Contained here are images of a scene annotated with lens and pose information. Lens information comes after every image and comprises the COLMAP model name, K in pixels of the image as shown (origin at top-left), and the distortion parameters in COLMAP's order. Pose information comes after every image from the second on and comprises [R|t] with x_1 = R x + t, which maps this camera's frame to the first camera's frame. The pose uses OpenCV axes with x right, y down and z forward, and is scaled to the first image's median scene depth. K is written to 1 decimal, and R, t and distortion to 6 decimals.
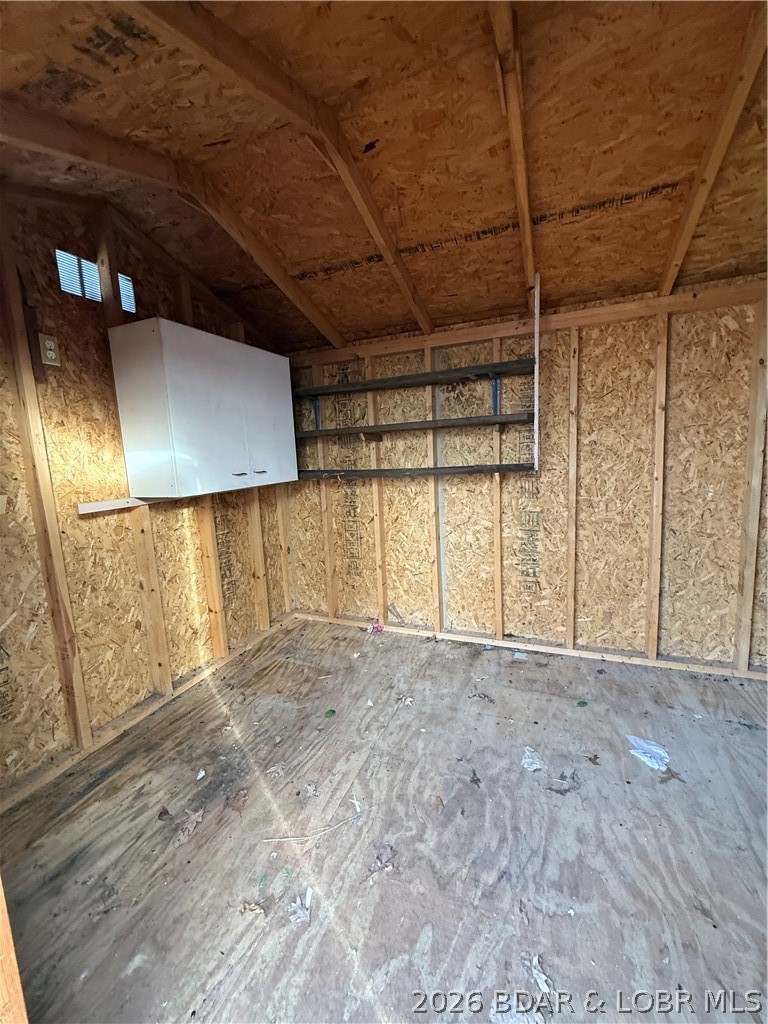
lens RADIAL K [[407.7, 0, 383.1], [0, 407.7, 509.2], [0, 0, 1]] dist [-0.000203, -0.000487]
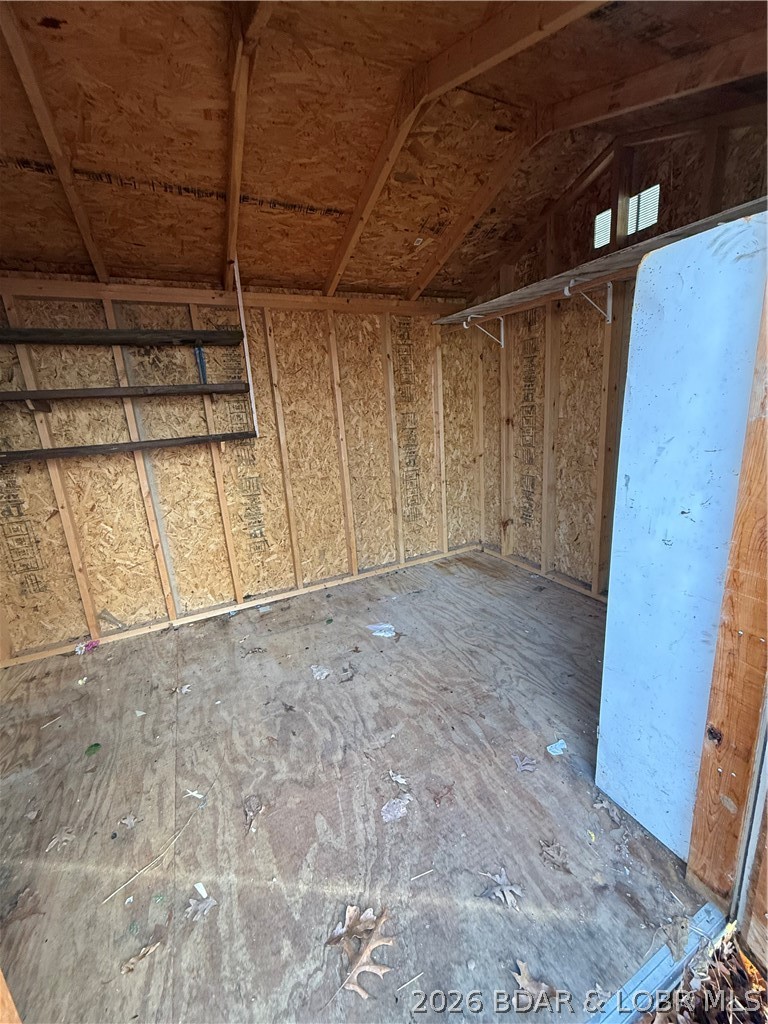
lens RADIAL K [[407.7, 0, 384.9], [0, 407.7, 510.2], [0, 0, 1]] dist [-0.000203, -0.000487]
pose [[0.661062, -0.172543, 0.730223, -0.231189], [0.135174, 0.984664, 0.110293, 0.022531], [-0.738055, 0.025797, 0.674247, 0.016446]]
